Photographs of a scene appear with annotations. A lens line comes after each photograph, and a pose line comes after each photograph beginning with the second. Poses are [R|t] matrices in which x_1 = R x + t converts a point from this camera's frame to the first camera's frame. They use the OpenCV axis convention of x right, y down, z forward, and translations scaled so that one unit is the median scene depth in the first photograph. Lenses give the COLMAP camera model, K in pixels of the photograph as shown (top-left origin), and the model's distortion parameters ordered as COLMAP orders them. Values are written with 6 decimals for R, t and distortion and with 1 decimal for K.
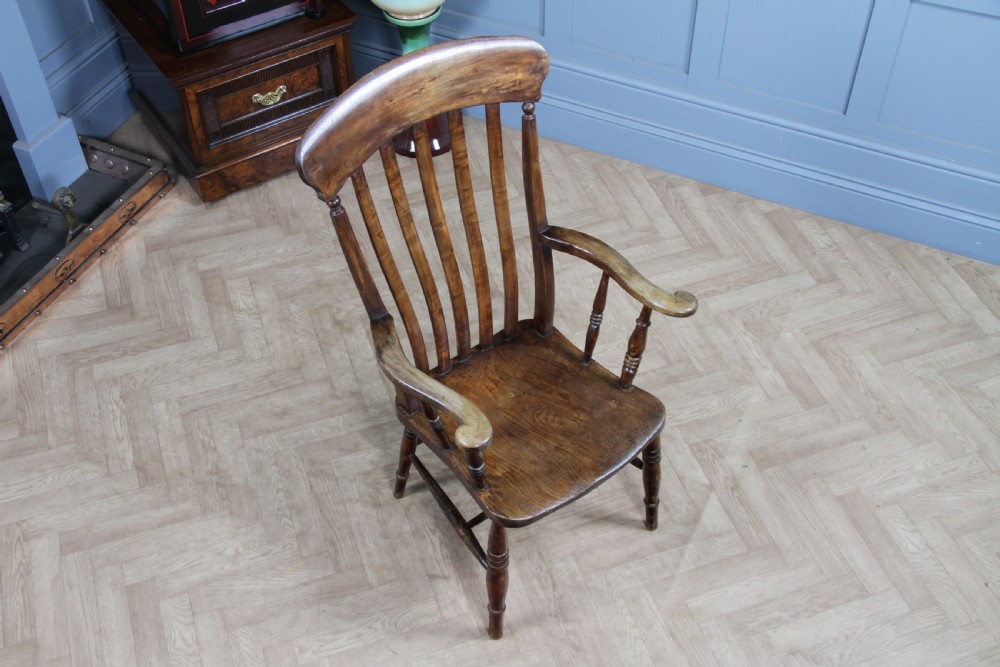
lens RADIAL K [[1163.2, 0, 498.0], [0, 1163.2, 334.2], [0, 0, 1]] dist [0.000383, 0.000000]
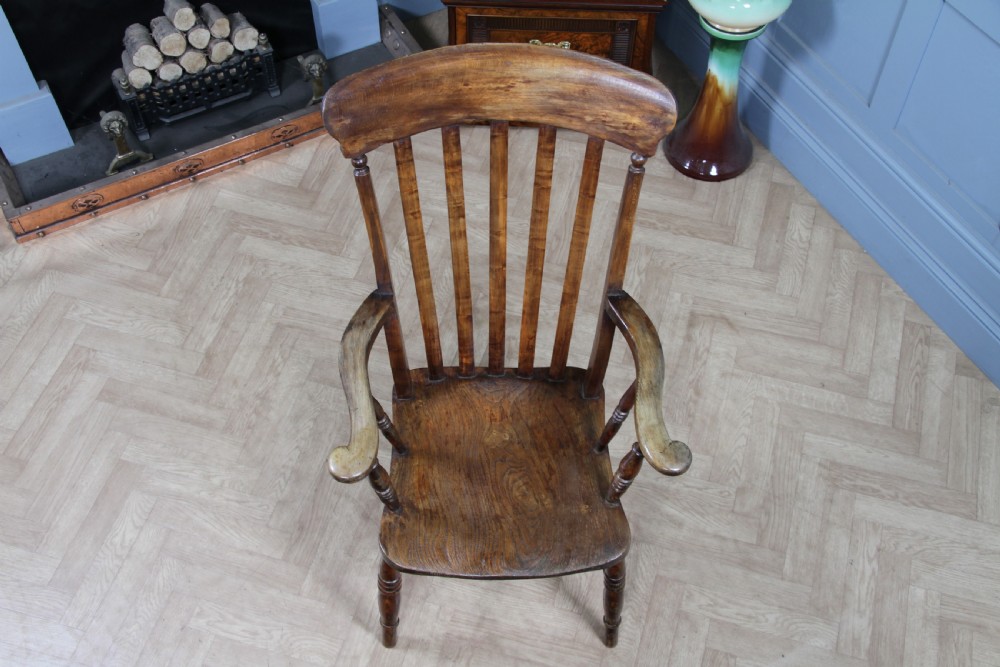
lens RADIAL K [[1118.7, 0, 502.4], [0, 1118.7, 339.7], [0, 0, 1]] dist [-0.017680, 0.000000]
pose [[0.814033, 0.475807, -0.333103, 0.181597], [-0.431061, 0.879292, 0.202564, -0.173029], [0.389276, -0.021306, 0.920875, 0.187853]]
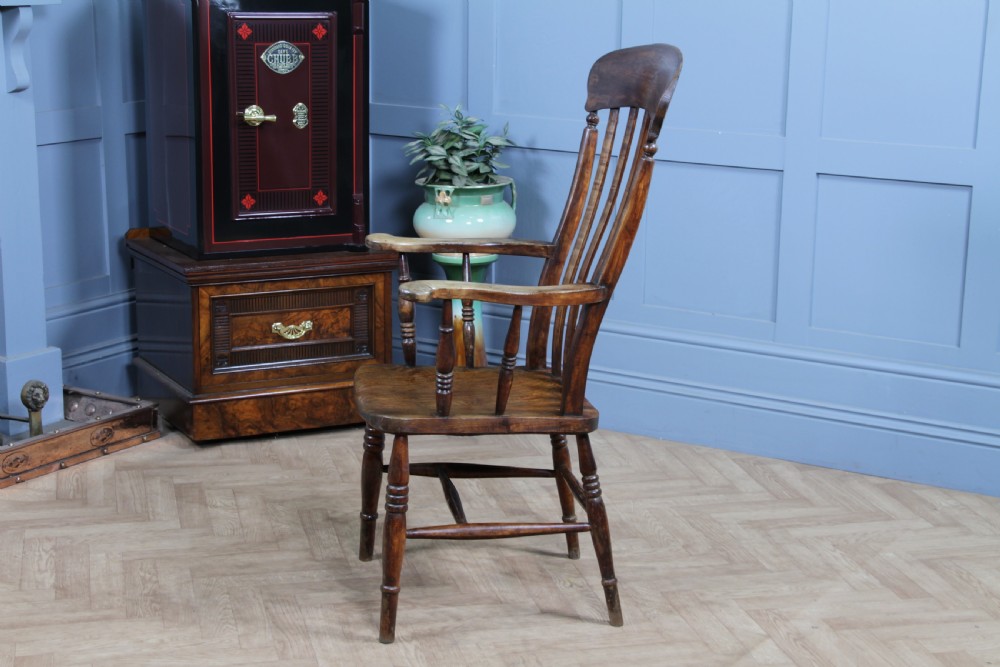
lens RADIAL K [[1788.1, 0, 505.7], [0, 1788.1, 349.3], [0, 0, 1]] dist [0.197764, 0.000000]
pose [[0.994013, 0.045968, -0.099126, 0.101388], [-0.092760, 0.834447, -0.543225, 0.548997], [0.057745, 0.549167, 0.833715, -0.107433]]
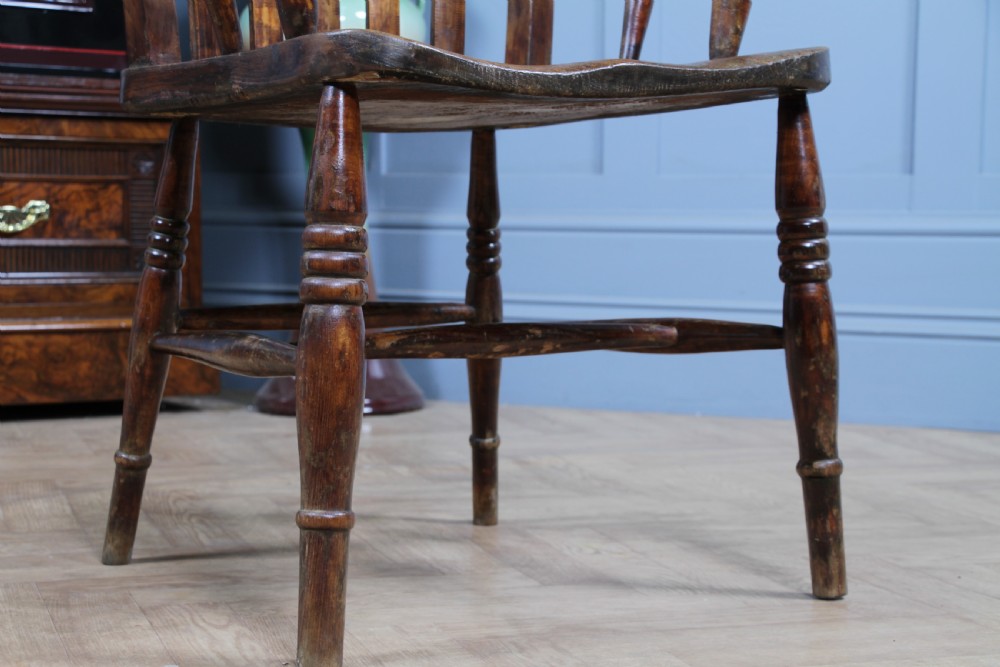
lens RADIAL K [[1960.5, 0, 487.2], [0, 1960.5, 350.0], [0, 0, 1]] dist [0.250496, 0.000000]
pose [[0.999318, 0.017837, -0.032327, 0.021595], [-0.034854, 0.744607, -0.666592, 0.374947], [0.012180, 0.667264, 0.744721, 0.471554]]
